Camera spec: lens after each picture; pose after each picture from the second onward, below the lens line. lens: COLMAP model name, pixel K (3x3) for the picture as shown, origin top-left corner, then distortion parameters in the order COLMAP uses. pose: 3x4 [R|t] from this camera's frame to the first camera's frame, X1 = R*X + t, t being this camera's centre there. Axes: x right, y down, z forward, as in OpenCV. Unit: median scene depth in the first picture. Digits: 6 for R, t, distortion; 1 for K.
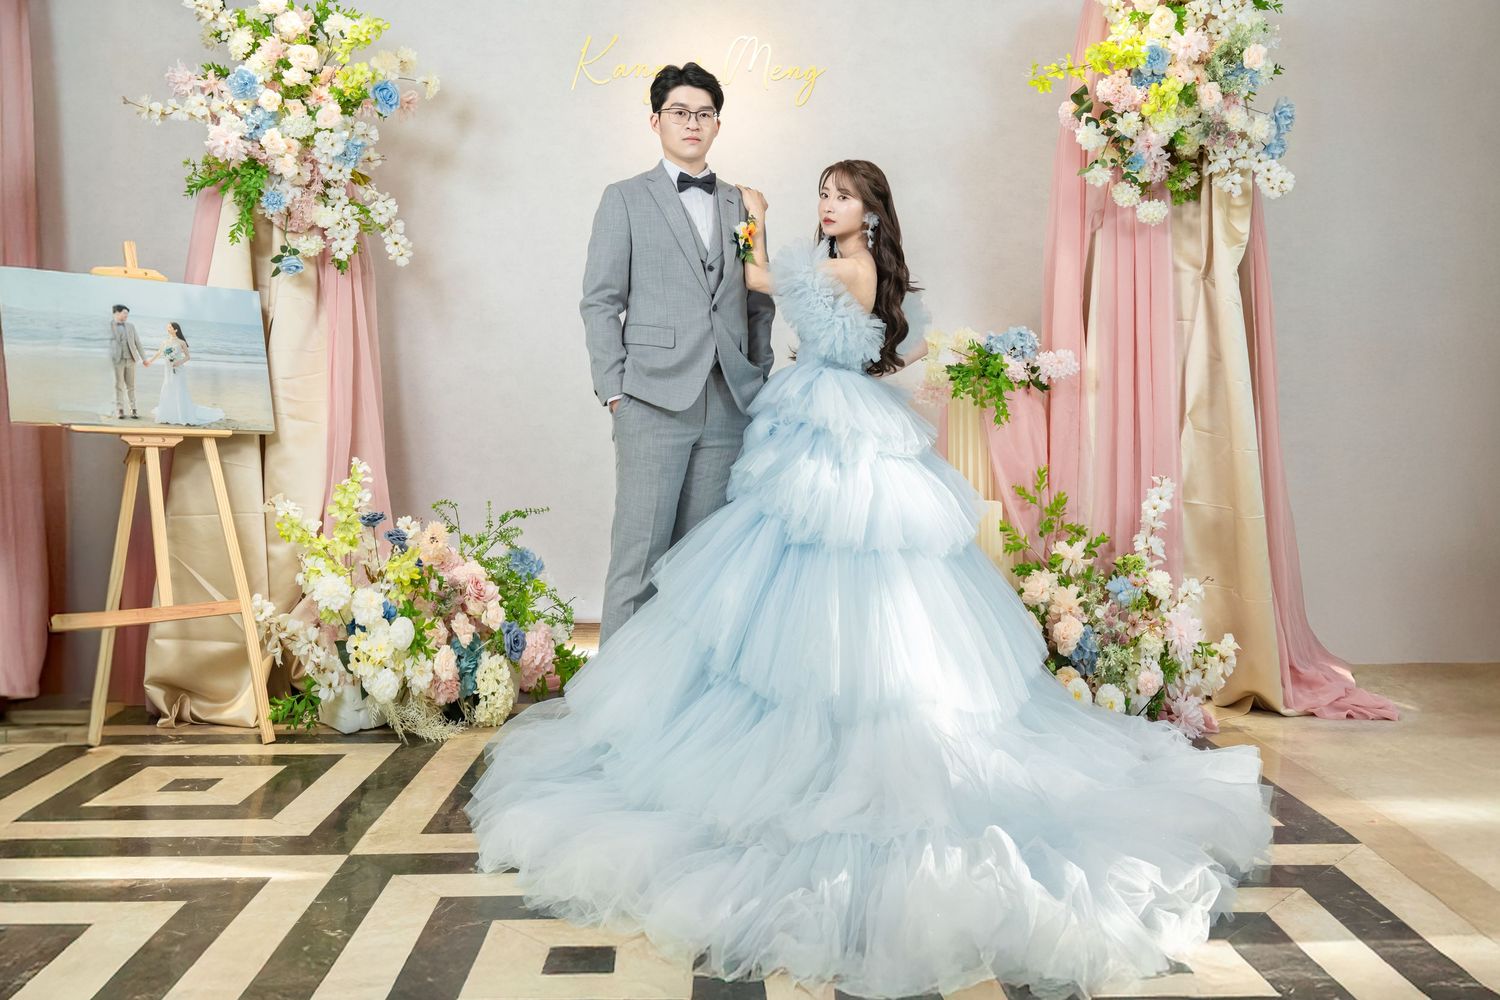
lens RADIAL K [[1373.5, 0, 793.8], [0, 1373.5, 448.4], [0, 0, 1]] dist [0.037651, -0.094981]
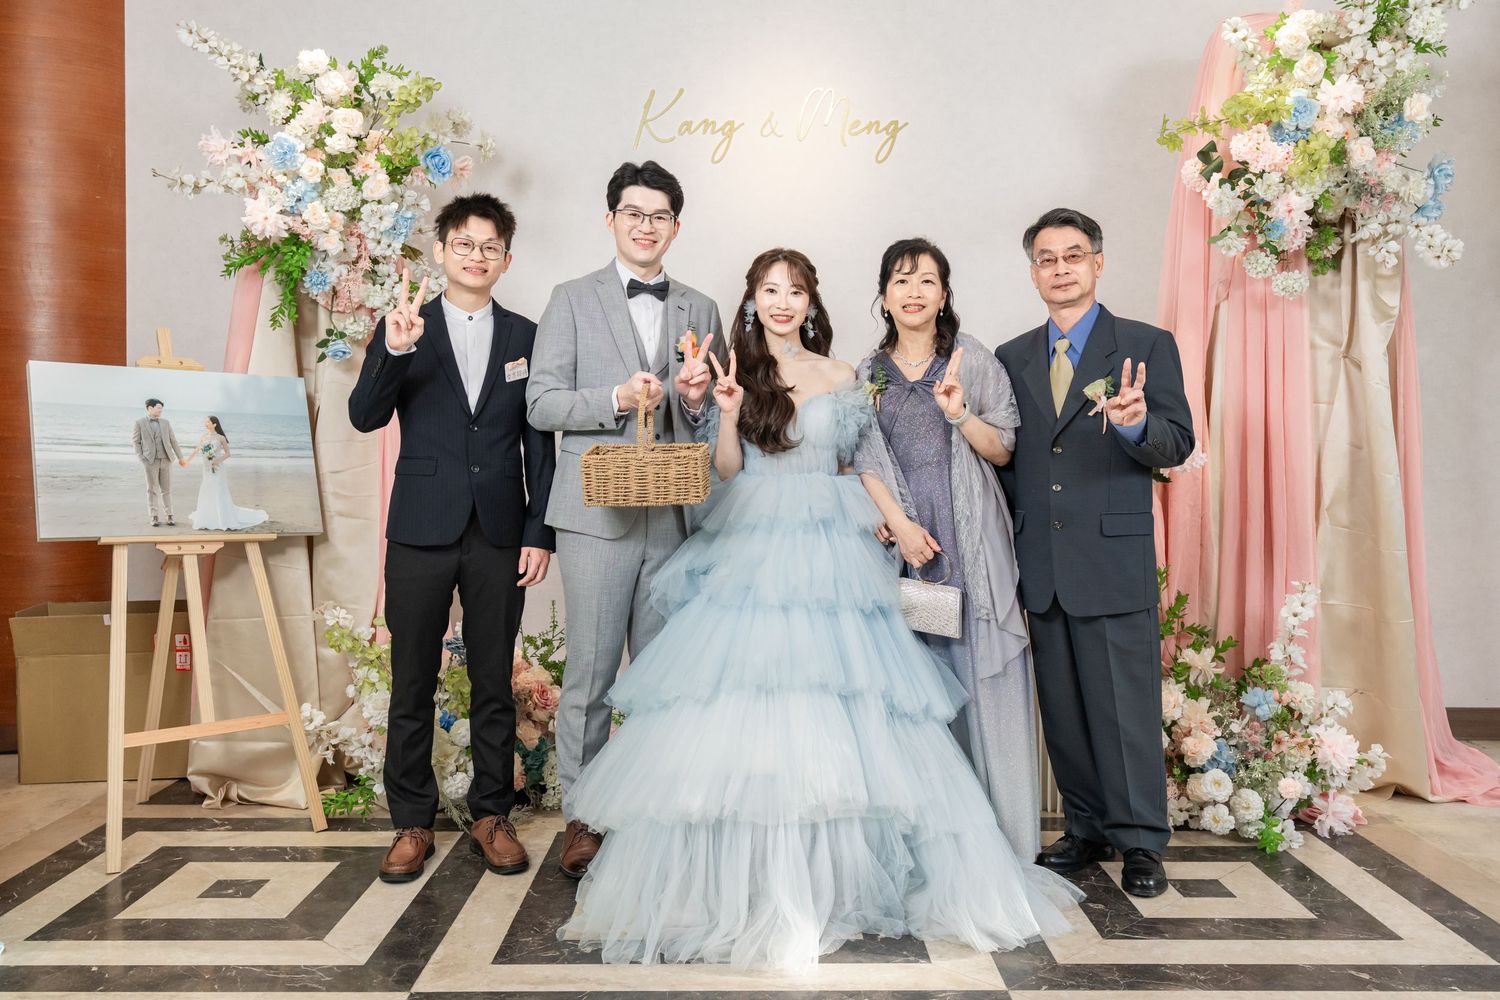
lens RADIAL K [[1273.2, 0, 750.0], [0, 1273.2, 500.0], [0, 0, 1]] dist [0.005878, -0.007065]
pose [[0.998956, 0.001540, -0.045664, -0.051586], [0.000174, 0.999296, 0.037512, -0.065253], [0.045689, -0.037481, 0.998252, 0.162486]]
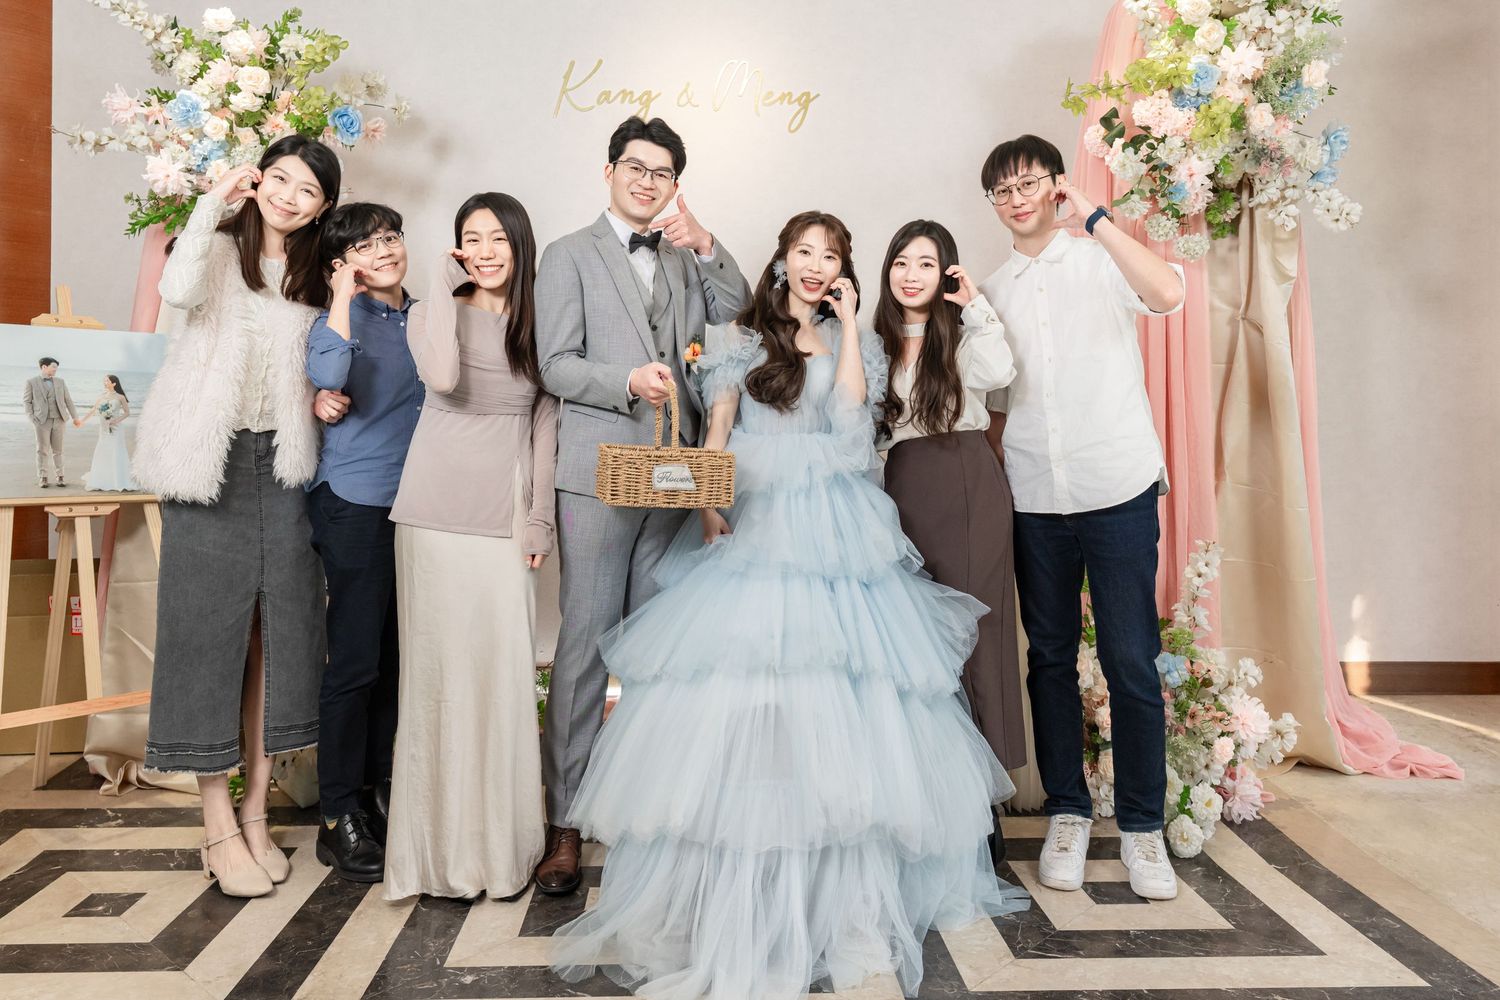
lens RADIAL K [[1085.9, 0, 725.7], [0, 1085.9, 426.7], [0, 0, 1]] dist [-0.003003, 0.003996]
pose [[0.999763, 0.000912, -0.021742, -0.030707], [-0.000556, 0.999865, 0.016404, -0.067483], [0.021754, -0.016388, 0.999629, 0.287031]]
